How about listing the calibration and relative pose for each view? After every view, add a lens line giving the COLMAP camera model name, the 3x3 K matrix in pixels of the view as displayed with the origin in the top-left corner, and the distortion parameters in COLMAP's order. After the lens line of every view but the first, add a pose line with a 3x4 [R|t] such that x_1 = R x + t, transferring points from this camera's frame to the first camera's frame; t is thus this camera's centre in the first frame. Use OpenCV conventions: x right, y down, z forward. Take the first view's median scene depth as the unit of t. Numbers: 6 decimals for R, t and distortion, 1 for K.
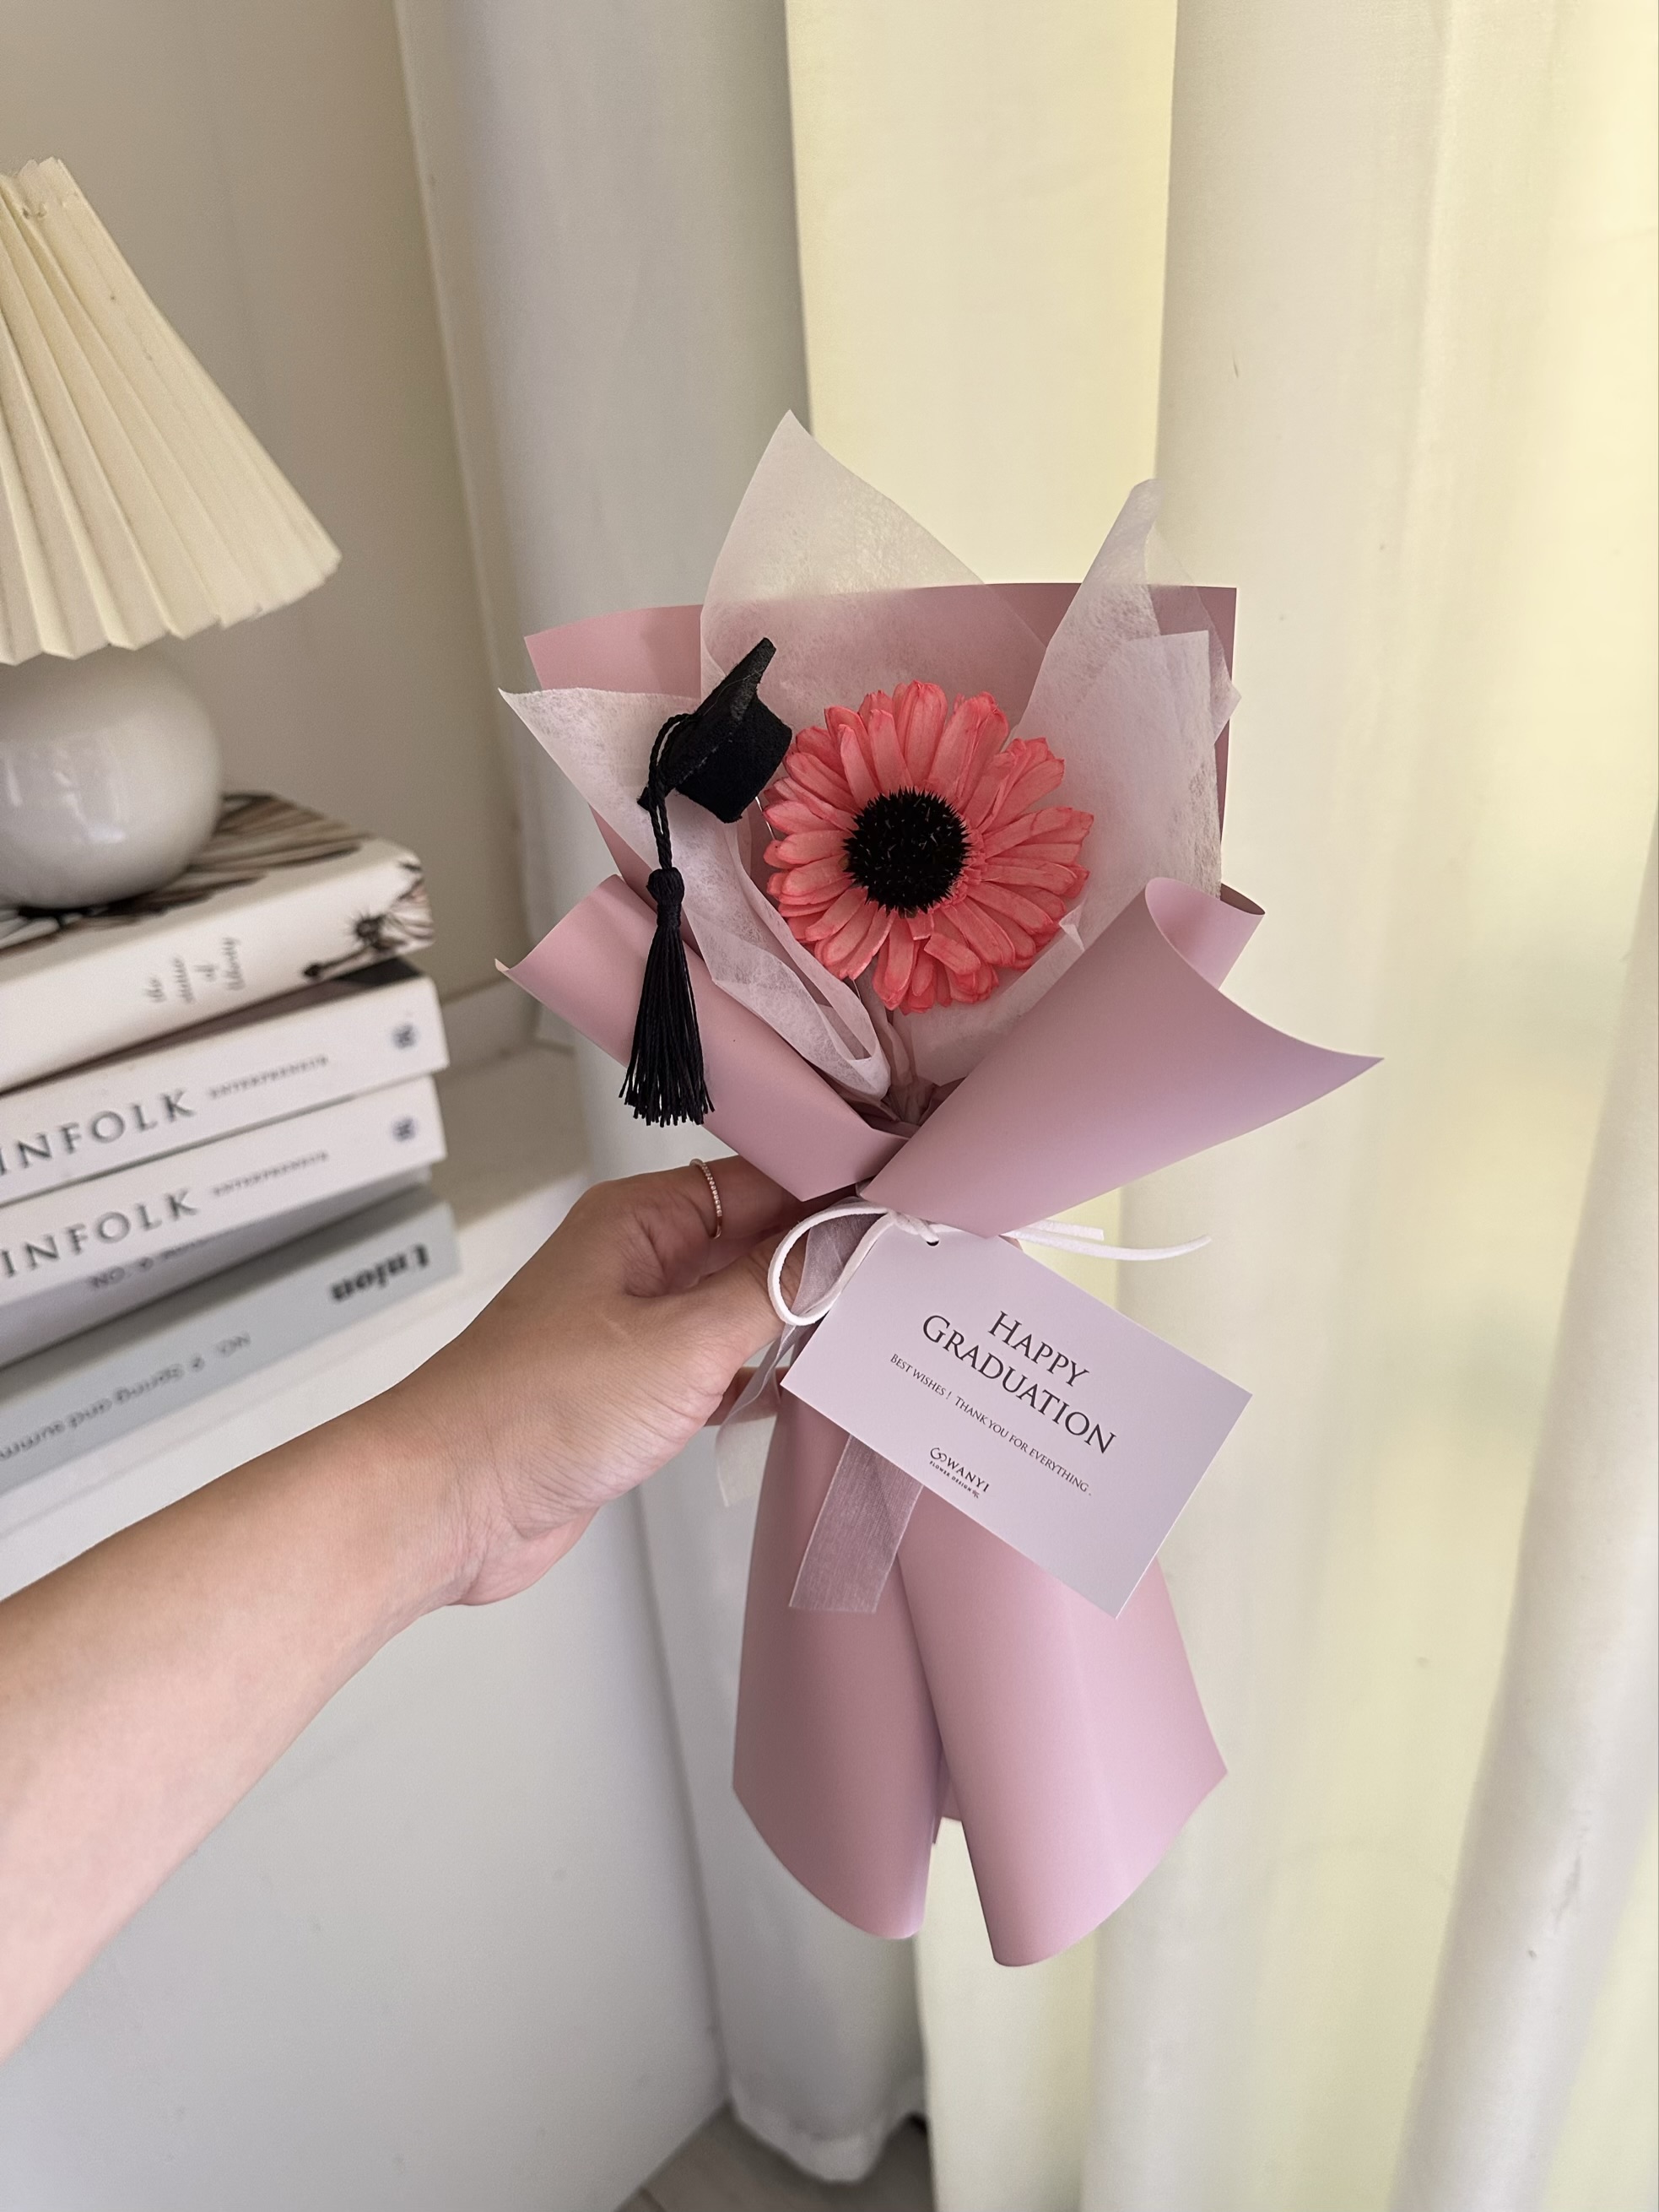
lens RADIAL K [[1606.4, 0, 829.1], [0, 1606.4, 1127.6], [0, 0, 1]] dist [-0.021566, -0.012479]
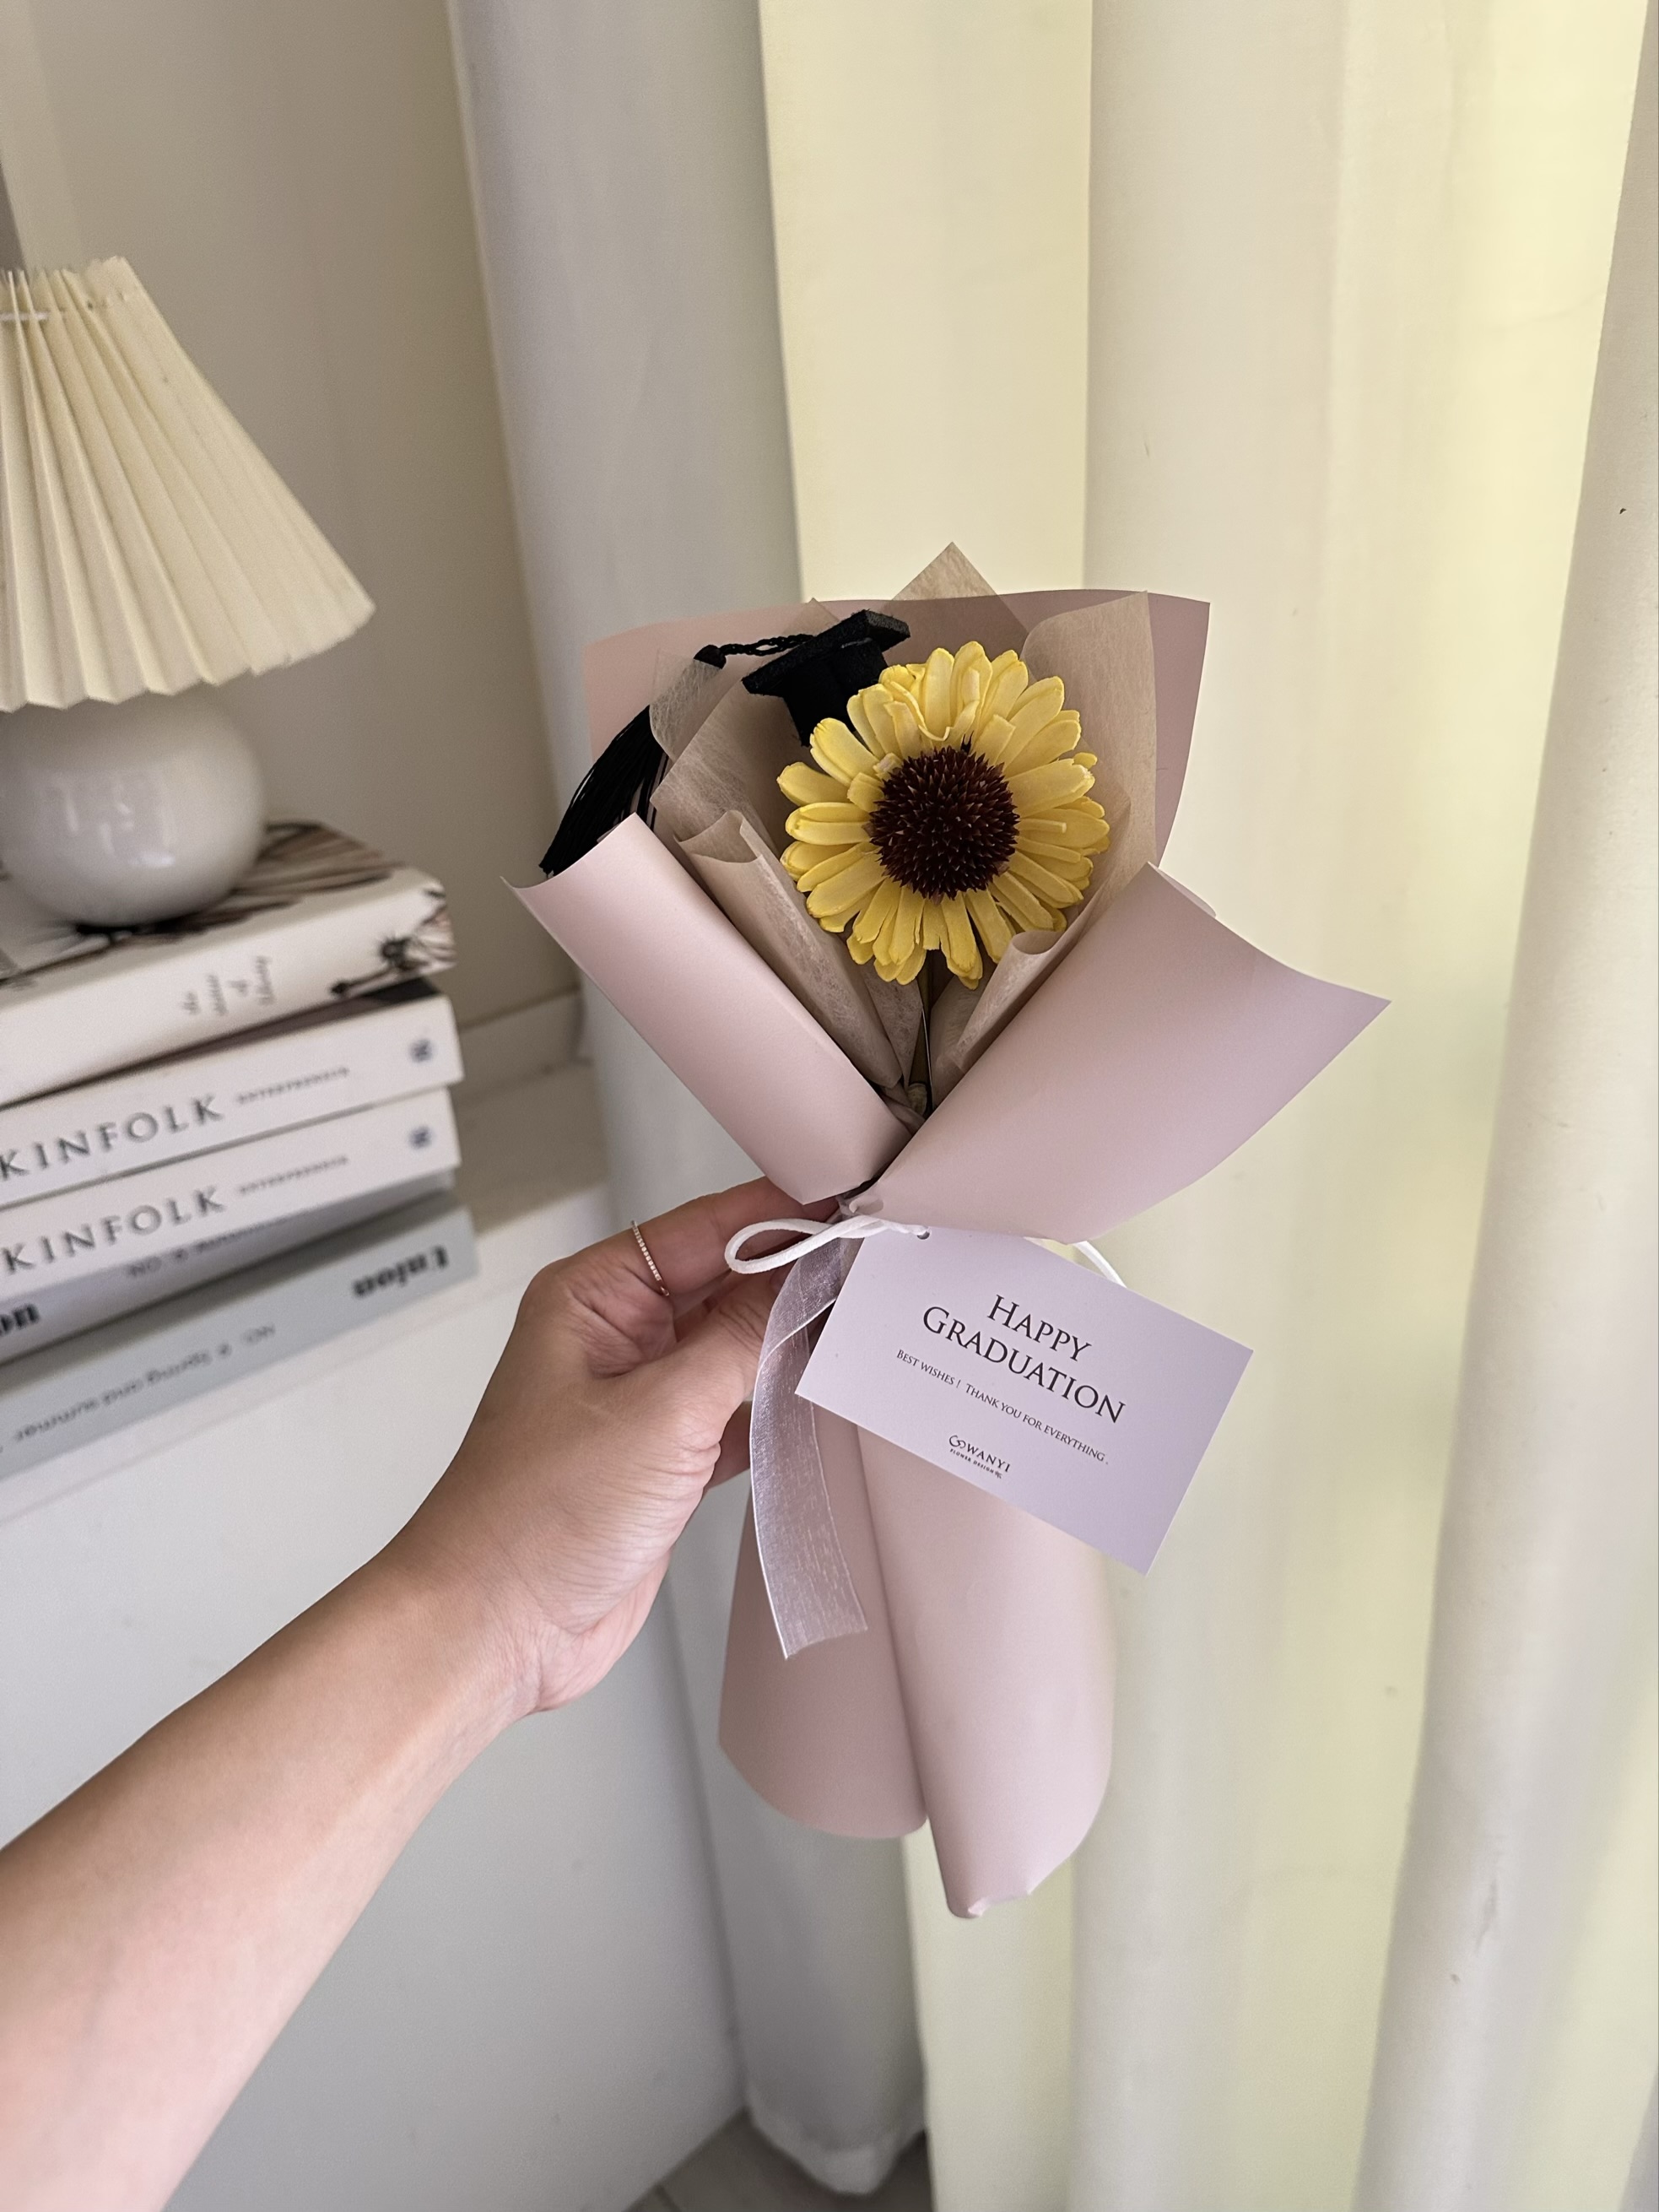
lens RADIAL K [[1606.4, 0, 841.8], [0, 1606.4, 1101.3], [0, 0, 1]] dist [-0.021566, -0.012479]
pose [[0.997195, 0.025467, -0.070375, 0.095429], [-0.027707, 0.999134, -0.031036, 0.002406], [0.069523, 0.032899, 0.997038, -0.051285]]
